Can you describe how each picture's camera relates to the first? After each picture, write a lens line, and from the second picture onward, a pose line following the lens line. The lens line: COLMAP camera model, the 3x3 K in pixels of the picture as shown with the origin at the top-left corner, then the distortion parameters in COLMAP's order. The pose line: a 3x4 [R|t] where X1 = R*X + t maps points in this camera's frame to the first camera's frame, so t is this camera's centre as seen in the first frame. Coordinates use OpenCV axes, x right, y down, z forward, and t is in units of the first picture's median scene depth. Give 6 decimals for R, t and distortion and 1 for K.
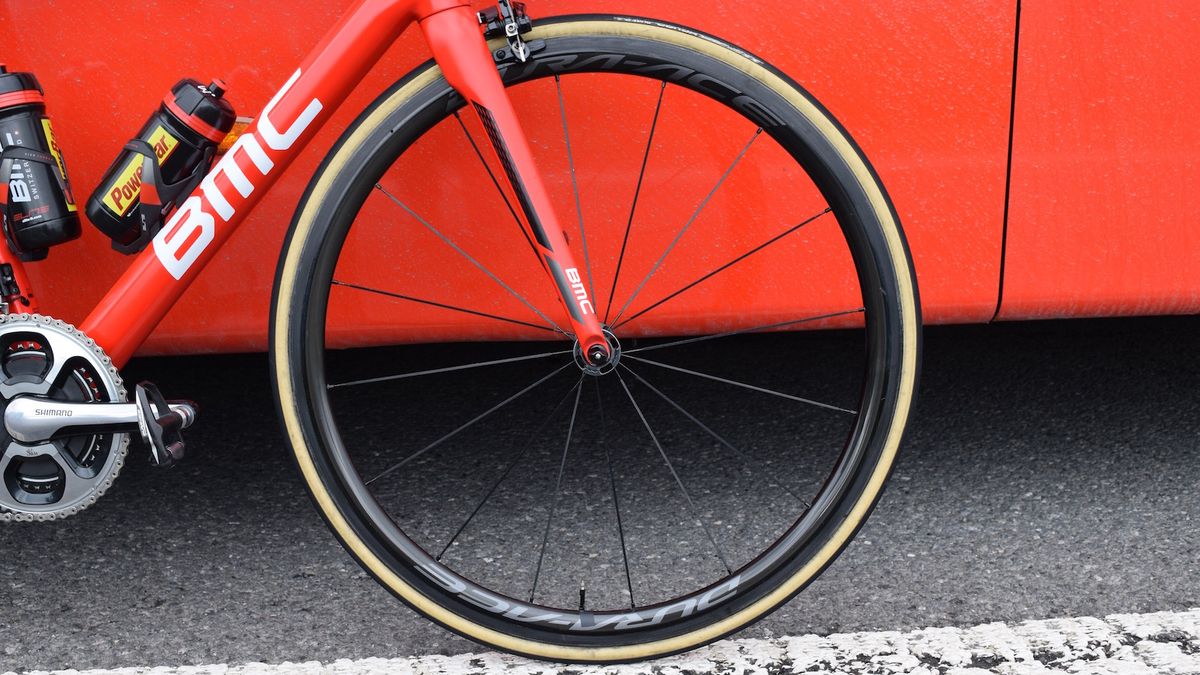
lens RADIAL K [[1309.8, 0, 601.5], [0, 1309.8, 366.8], [0, 0, 1]] dist [-0.074055, -0.005057]
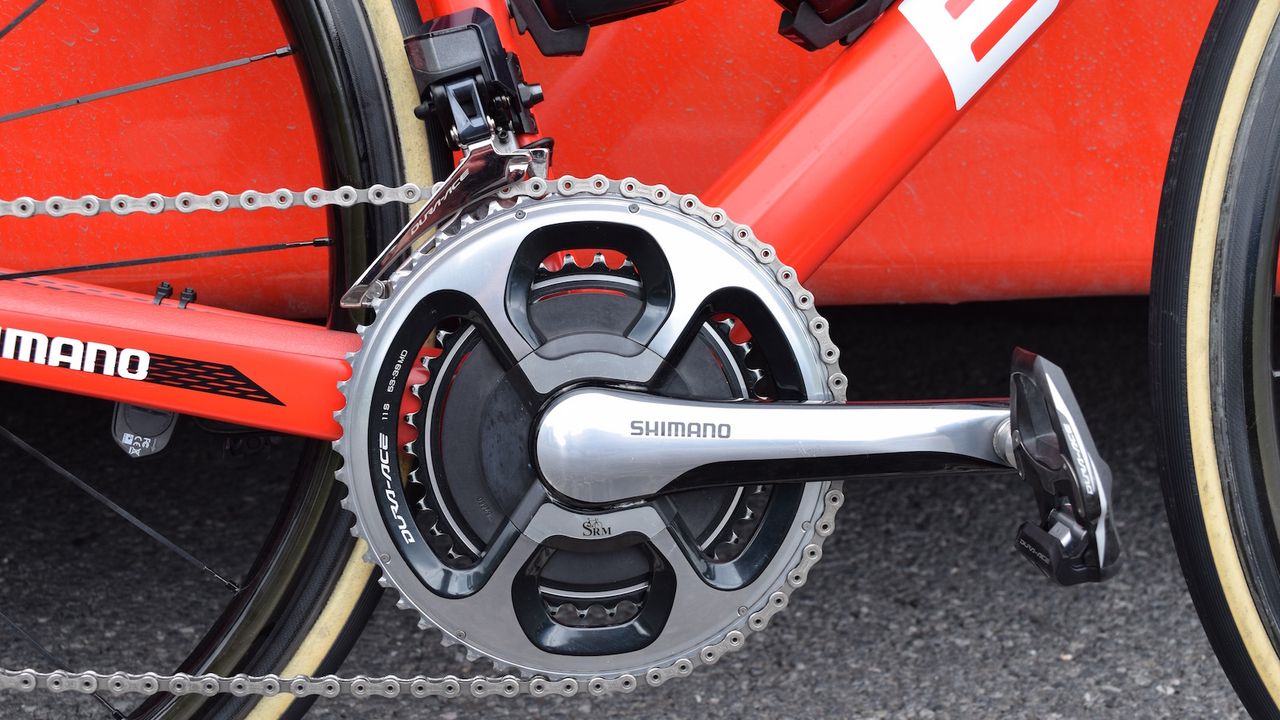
lens RADIAL K [[1336.0, 0, 593.5], [0, 1336.0, 394.6], [0, 0, 1]] dist [-0.060659, 0.015035]
pose [[0.992820, 0.008642, 0.119305, -0.492728], [-0.010859, 0.999780, 0.017945, 0.017680], [-0.119124, -0.019112, 0.992695, 0.592383]]
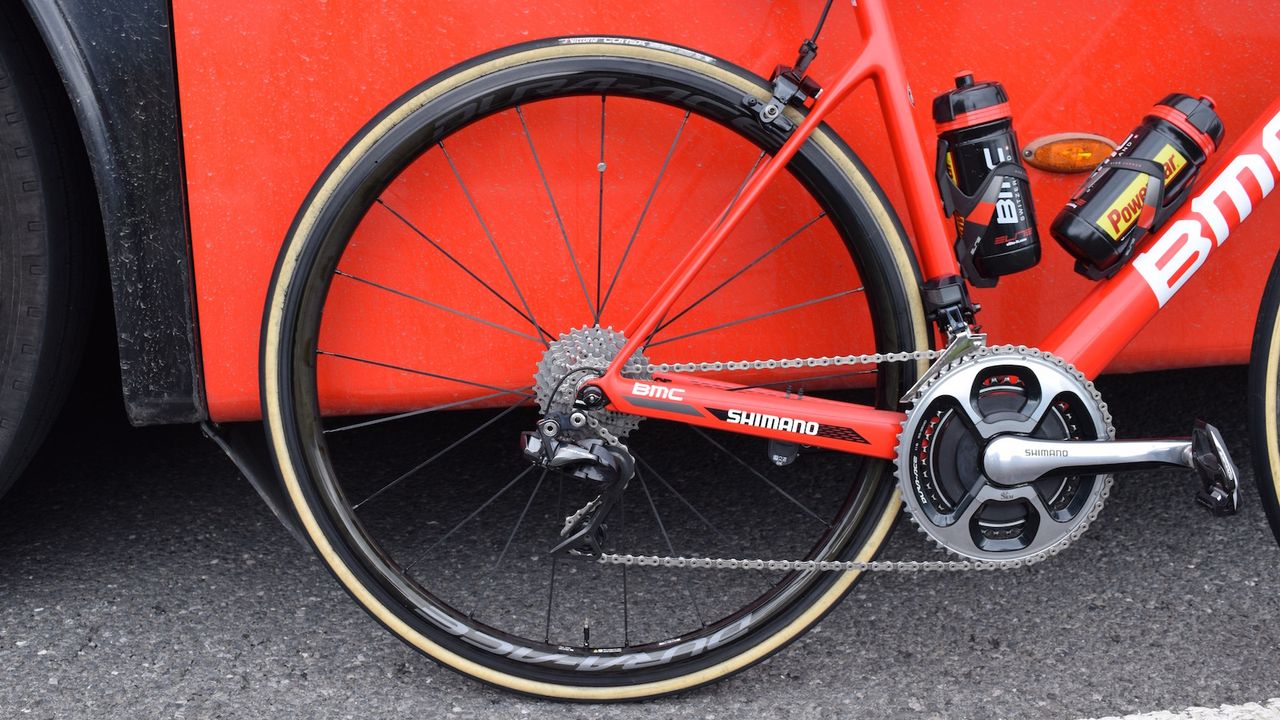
lens RADIAL K [[1171.1, 0, 601.4], [0, 1171.1, 354.0], [0, 0, 1]] dist [-0.065940, 0.011920]
pose [[0.999220, -0.004728, 0.039211, -0.763383], [0.004876, 0.999981, -0.003666, -0.033080], [-0.039192, 0.003854, 0.999224, 0.184681]]
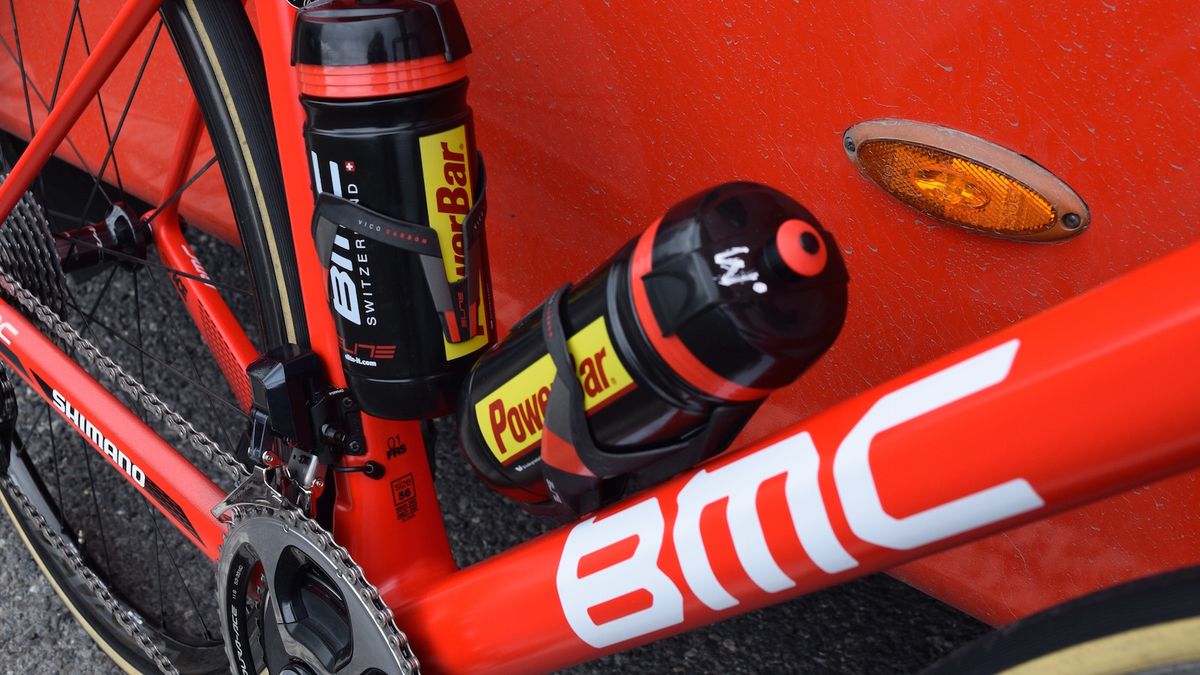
lens RADIAL K [[1416.1, 0, 600.0], [0, 1416.1, 337.5], [0, 0, 1]] dist [-0.078217, 0.045241]
pose [[0.714546, 0.424335, -0.556204, -0.128853], [-0.202865, 0.886564, 0.415752, -0.328050], [0.669529, -0.184240, 0.719574, 0.713292]]
